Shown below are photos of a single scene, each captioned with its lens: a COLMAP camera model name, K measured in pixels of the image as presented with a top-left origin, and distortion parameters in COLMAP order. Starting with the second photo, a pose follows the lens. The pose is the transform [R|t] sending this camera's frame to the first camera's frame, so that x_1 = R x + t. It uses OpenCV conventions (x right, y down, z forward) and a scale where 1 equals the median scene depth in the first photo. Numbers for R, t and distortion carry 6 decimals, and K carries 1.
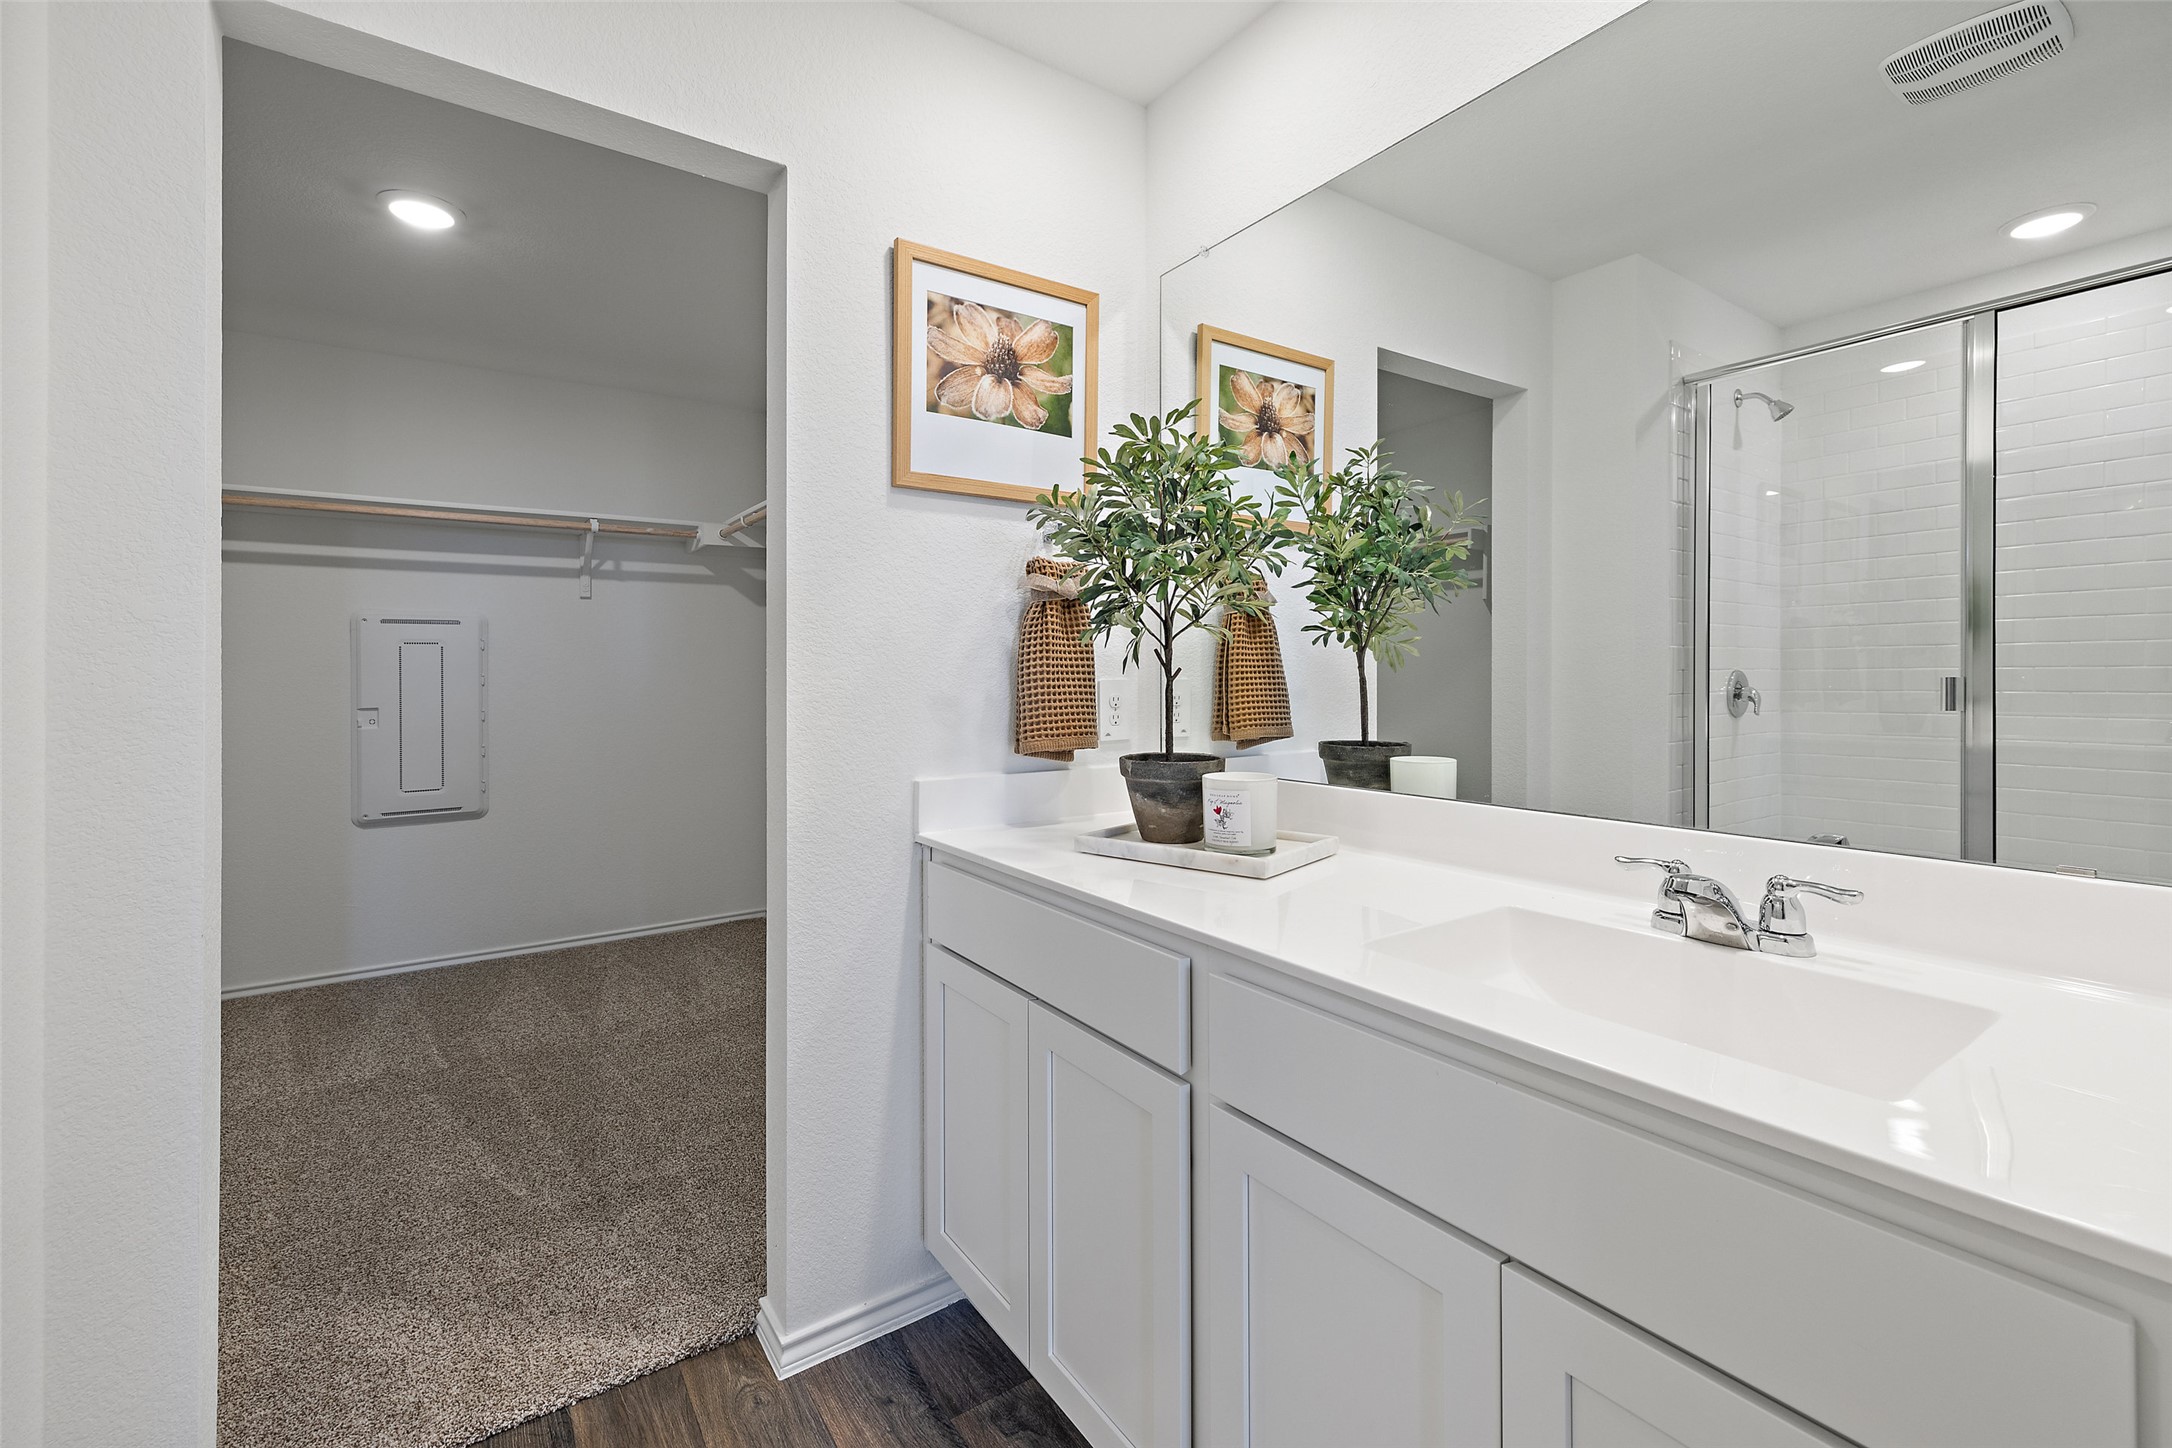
lens RADIAL K [[927.9, 0, 1090.9], [0, 927.9, 665.4], [0, 0, 1]] dist [-0.000574, 0.000024]
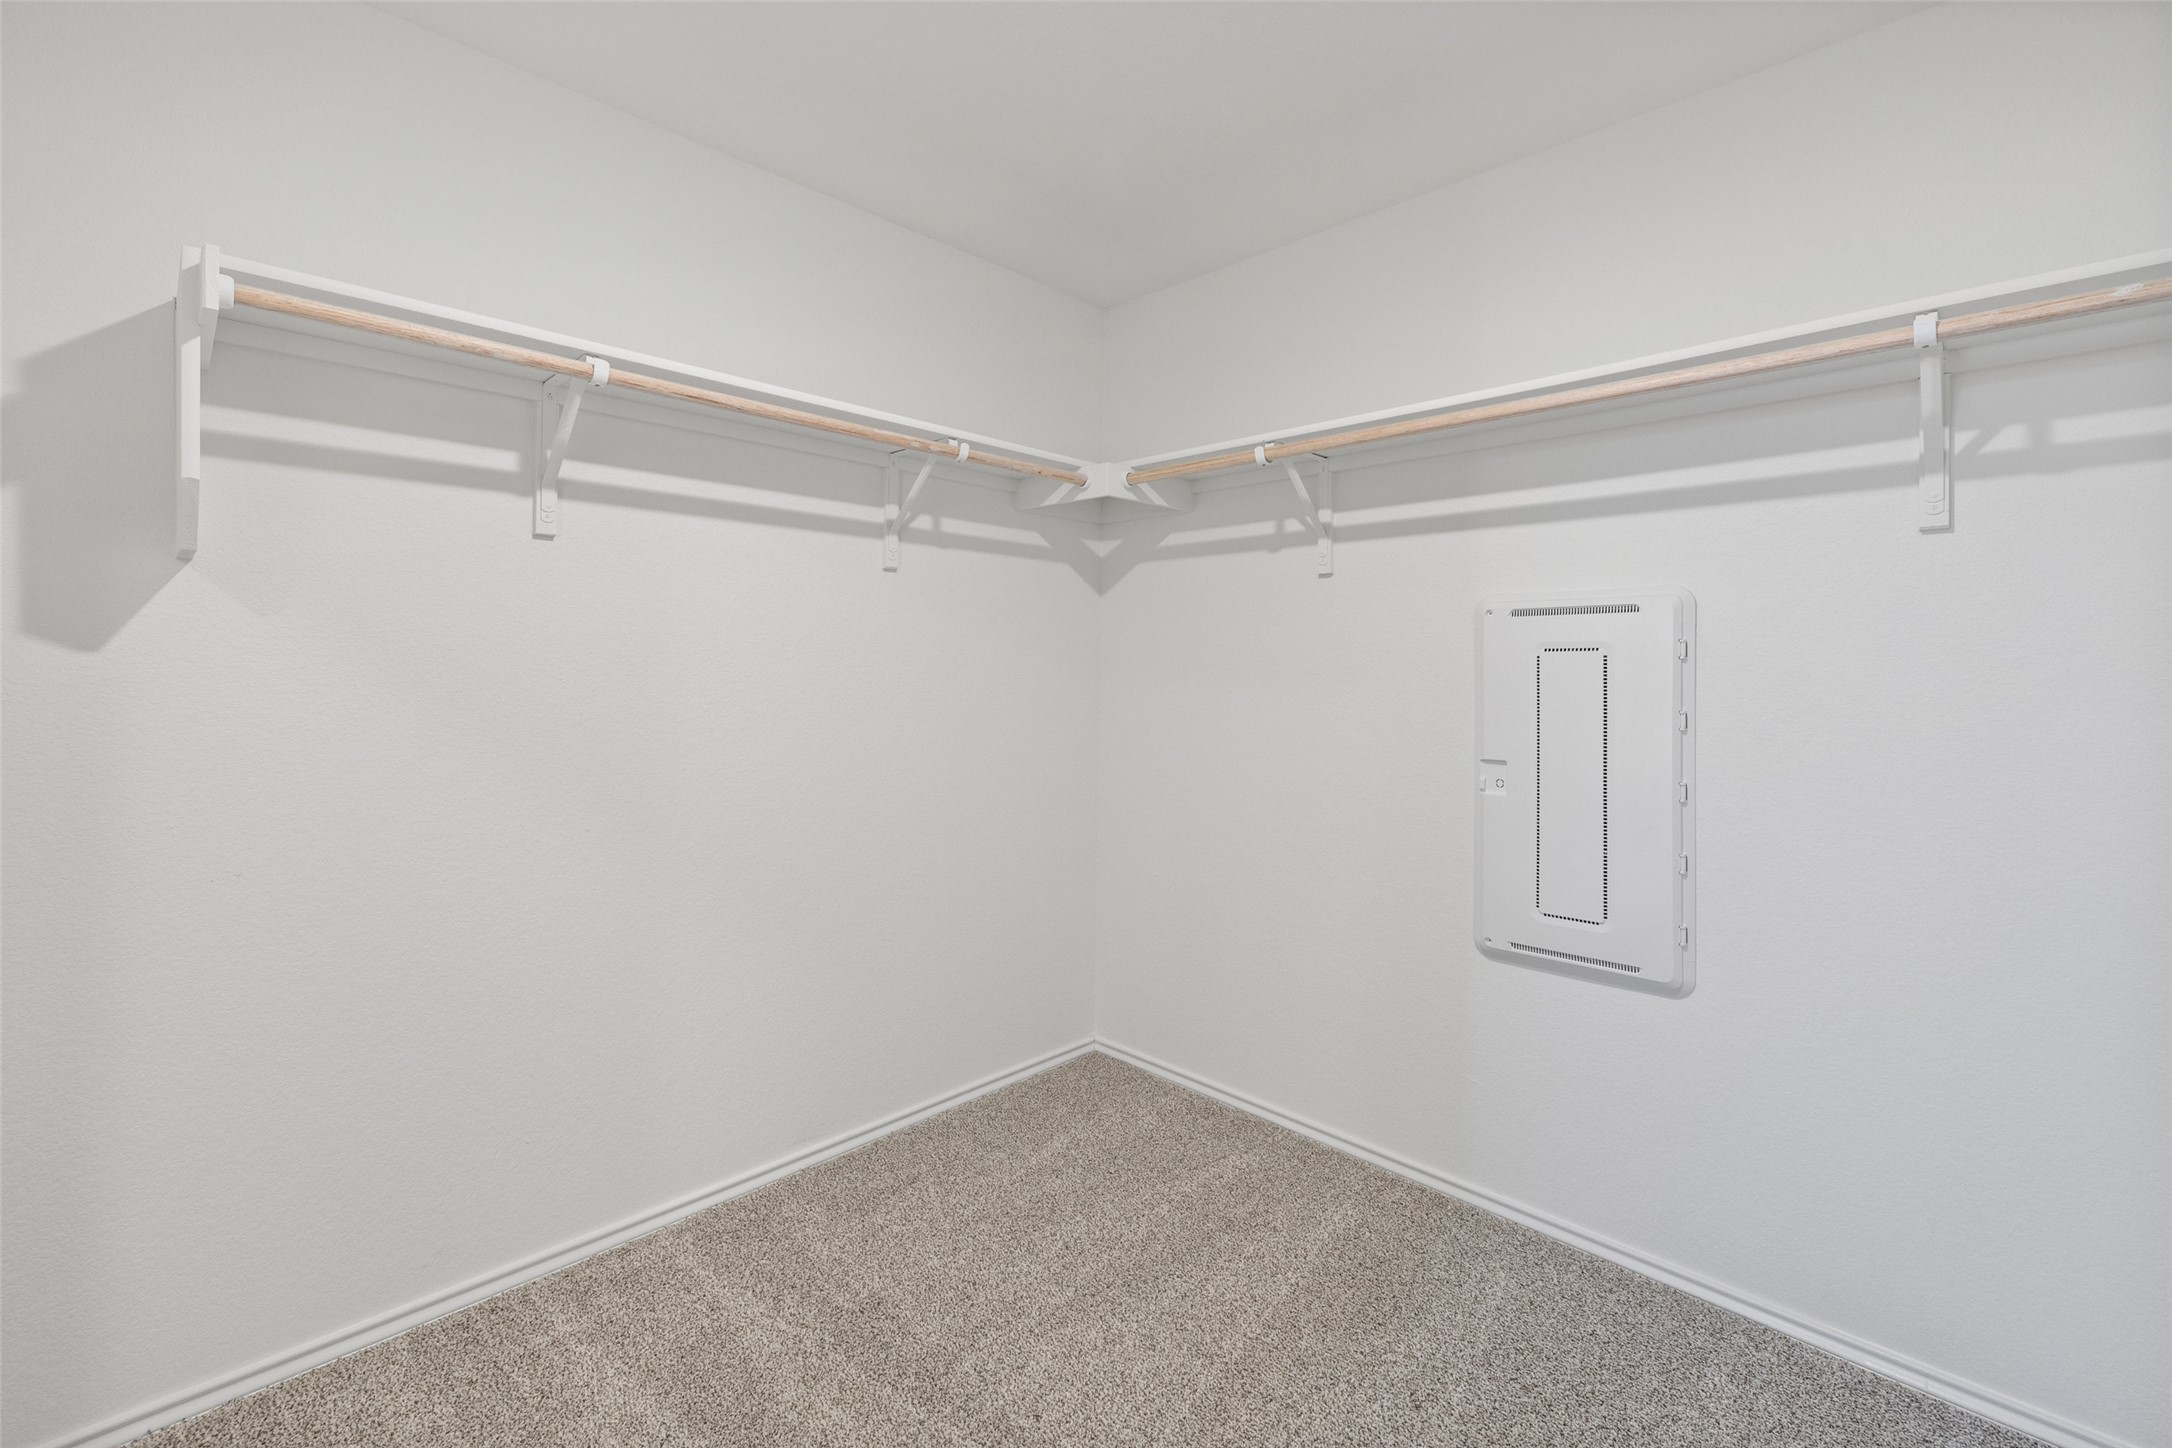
lens RADIAL K [[937.2, 0, 1079.7], [0, 937.2, 672.3], [0, 0, 1]] dist [0.000042, 0.000035]
pose [[0.178926, 0.006958, -0.983838, -0.344765], [-0.005856, 0.999965, 0.006007, -0.018351], [0.983845, 0.004687, 0.178961, 0.925574]]
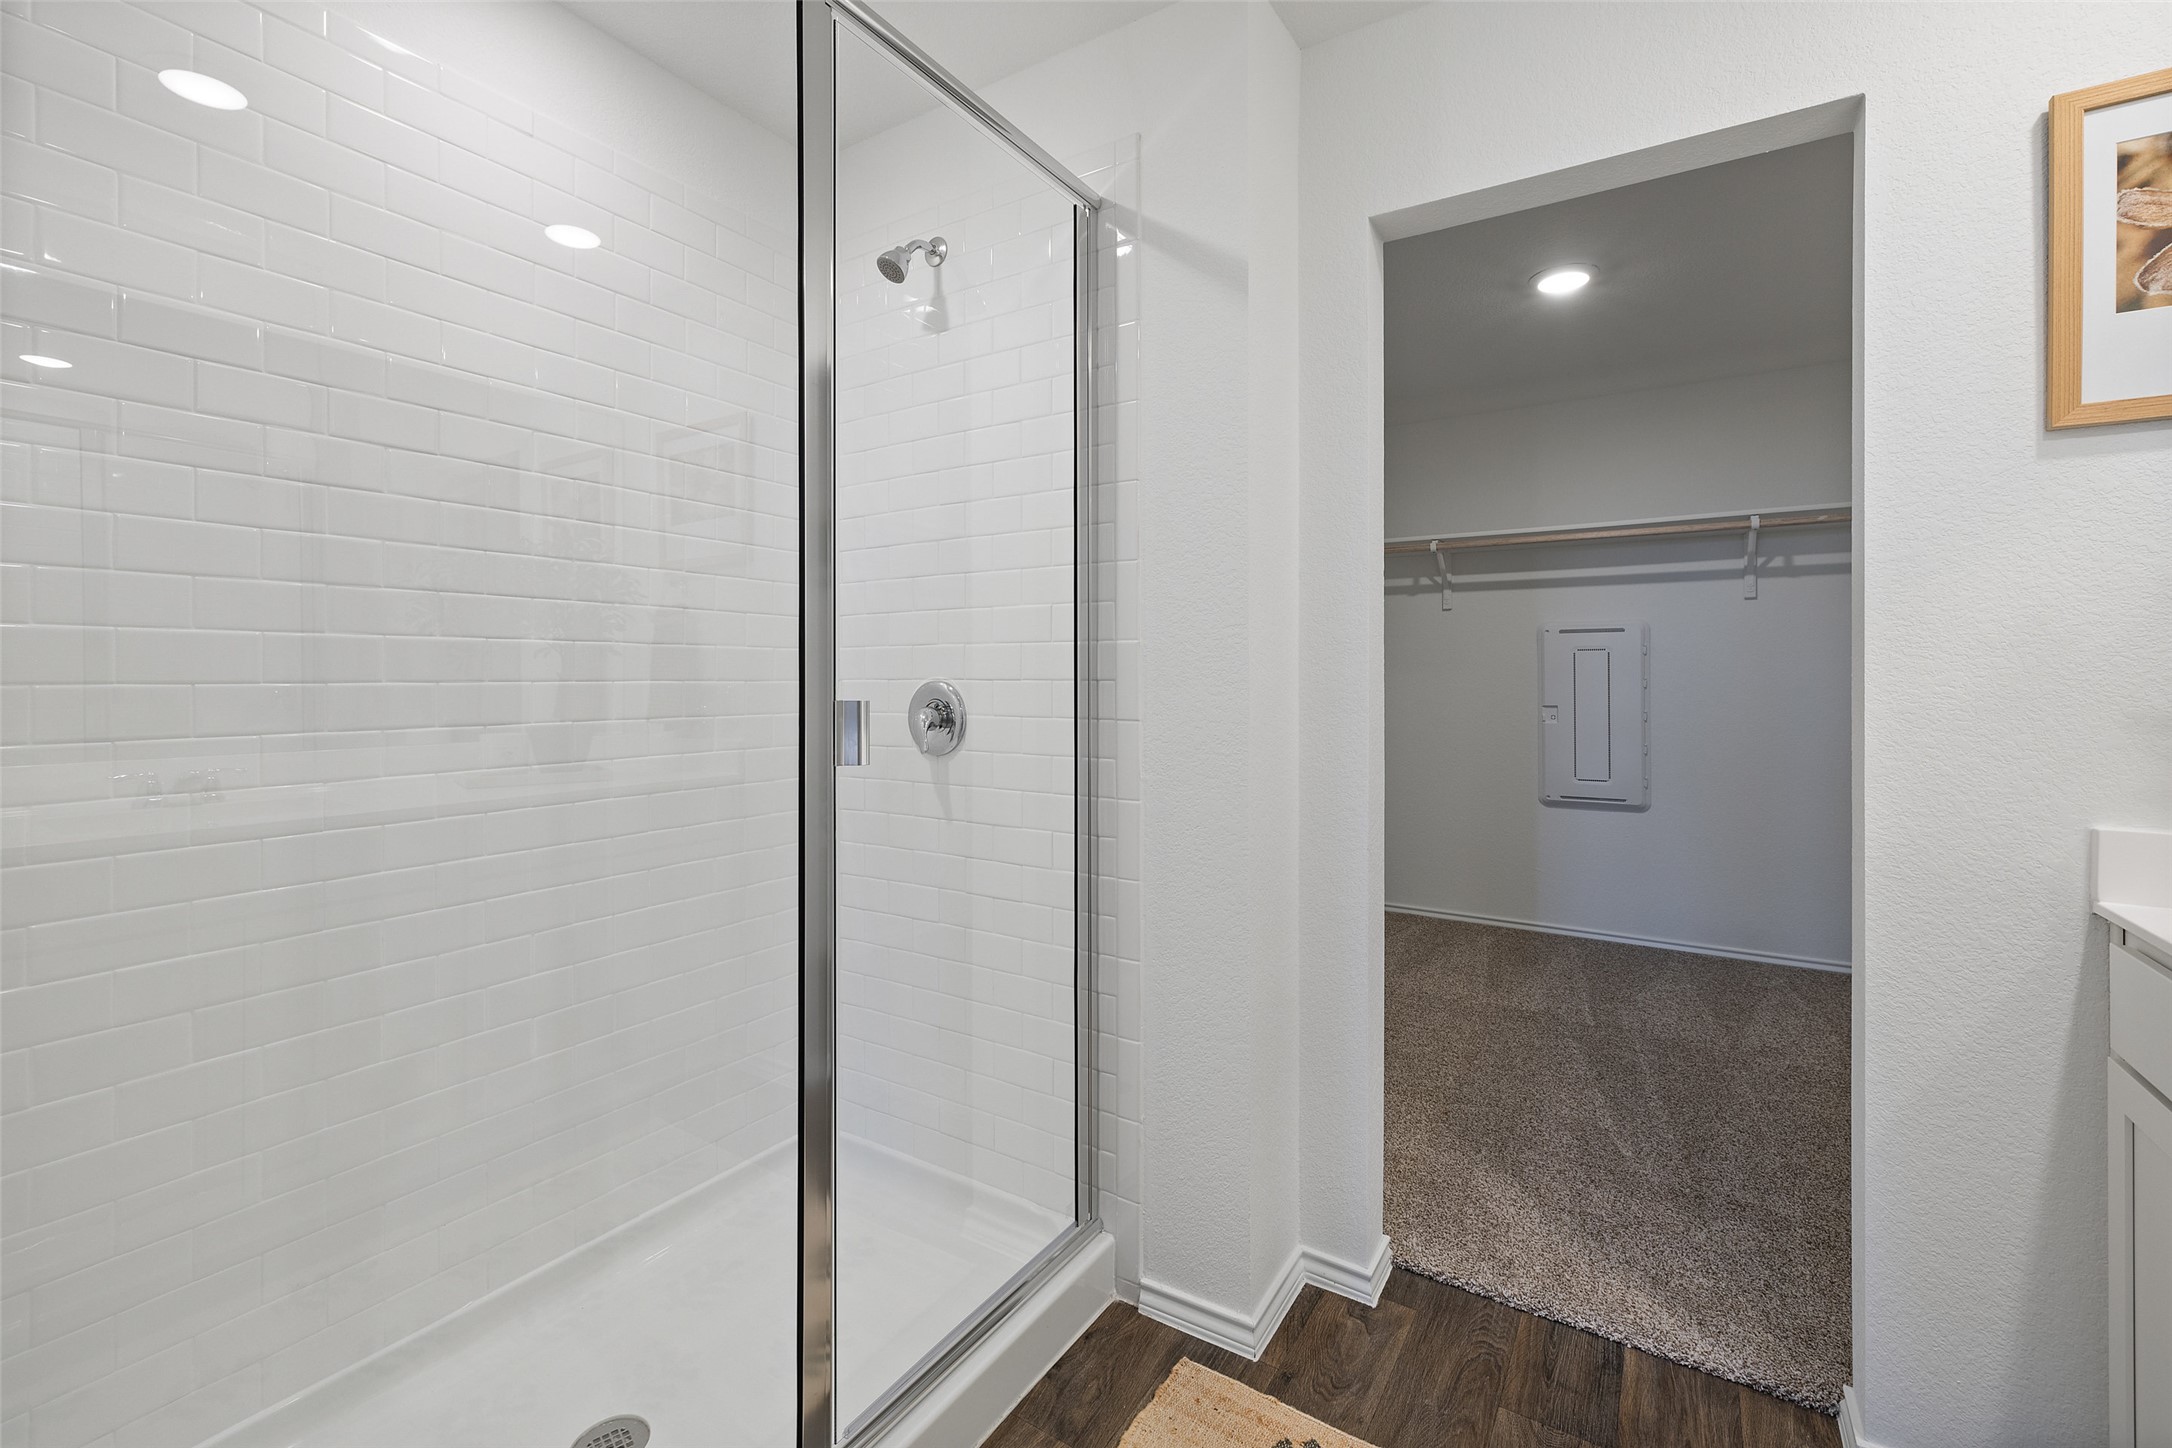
lens RADIAL K [[929.5, 0, 1083.7], [0, 929.5, 674.2], [0, 0, 1]] dist [0.000934, 0.000192]
pose [[0.382457, 0.003504, -0.923966, 0.131283], [0.002229, 0.999986, 0.004715, -0.001156], [0.923970, -0.003863, 0.382444, -0.005731]]
